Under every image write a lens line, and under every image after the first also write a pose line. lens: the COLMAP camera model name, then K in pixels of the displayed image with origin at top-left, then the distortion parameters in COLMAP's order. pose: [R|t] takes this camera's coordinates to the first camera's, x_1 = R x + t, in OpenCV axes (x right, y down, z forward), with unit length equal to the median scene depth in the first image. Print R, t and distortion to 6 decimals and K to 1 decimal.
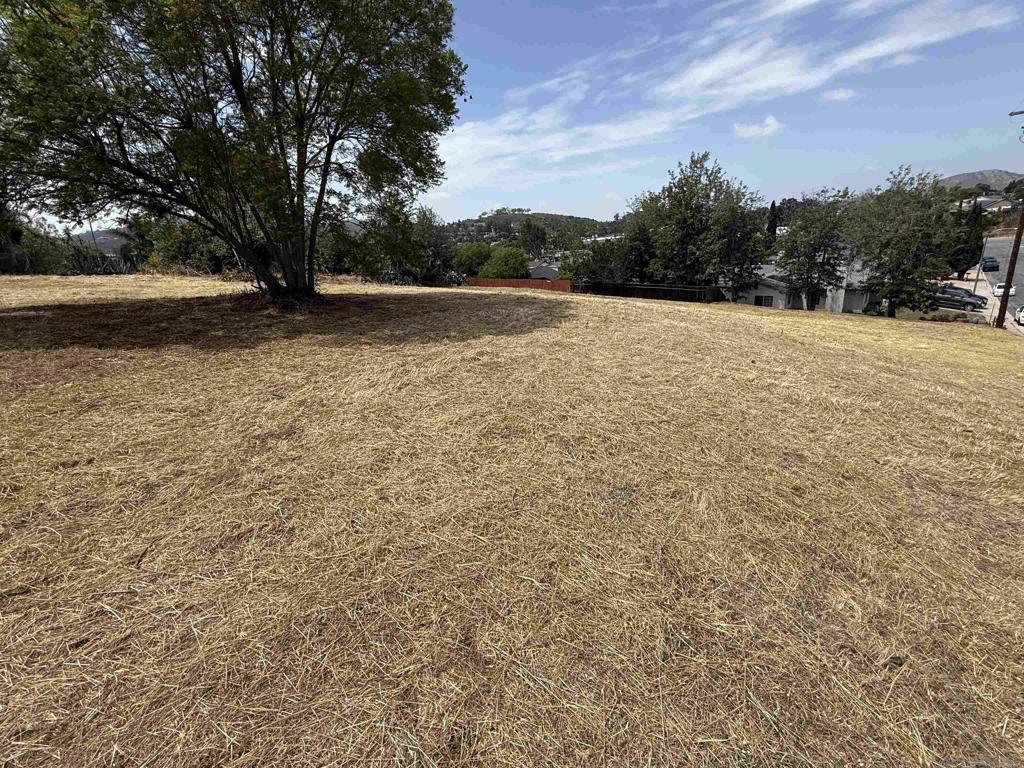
lens RADIAL K [[452.8, 0, 514.6], [0, 452.8, 388.0], [0, 0, 1]] dist [-0.000063, -0.000656]
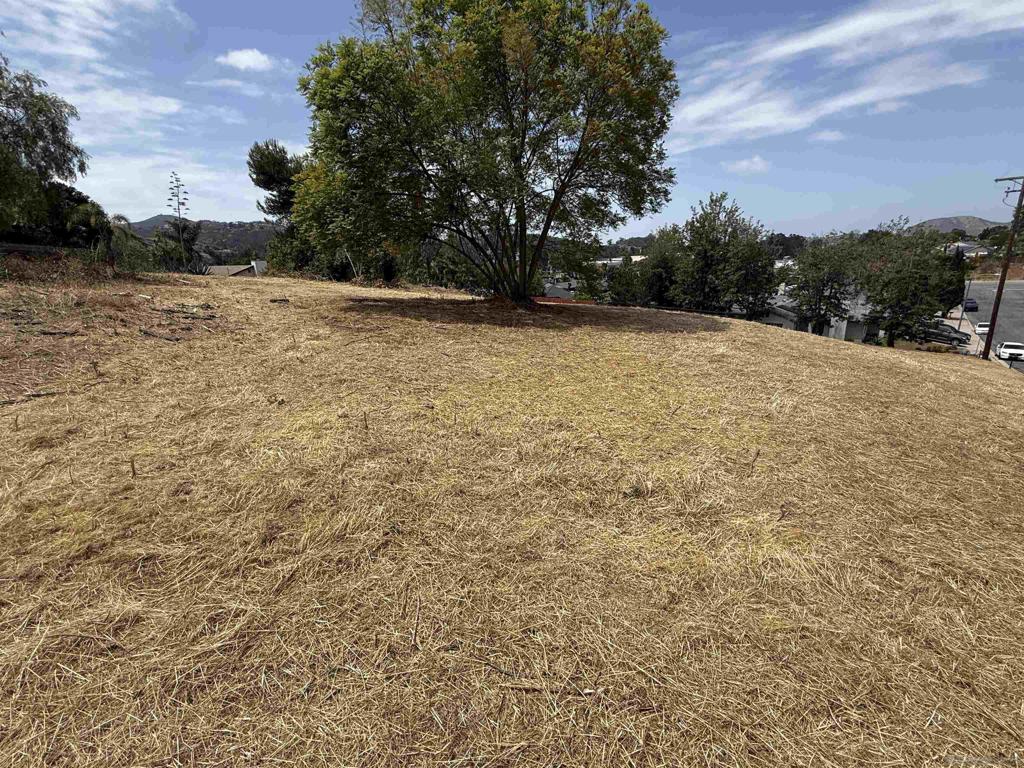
lens RADIAL K [[452.8, 0, 511.4], [0, 452.8, 385.8], [0, 0, 1]] dist [-0.000063, -0.000656]
pose [[0.998716, 0.045110, 0.023075, -0.106664], [-0.044085, 0.998095, -0.043164, 0.024751], [-0.024978, 0.042091, 0.998801, -0.079822]]
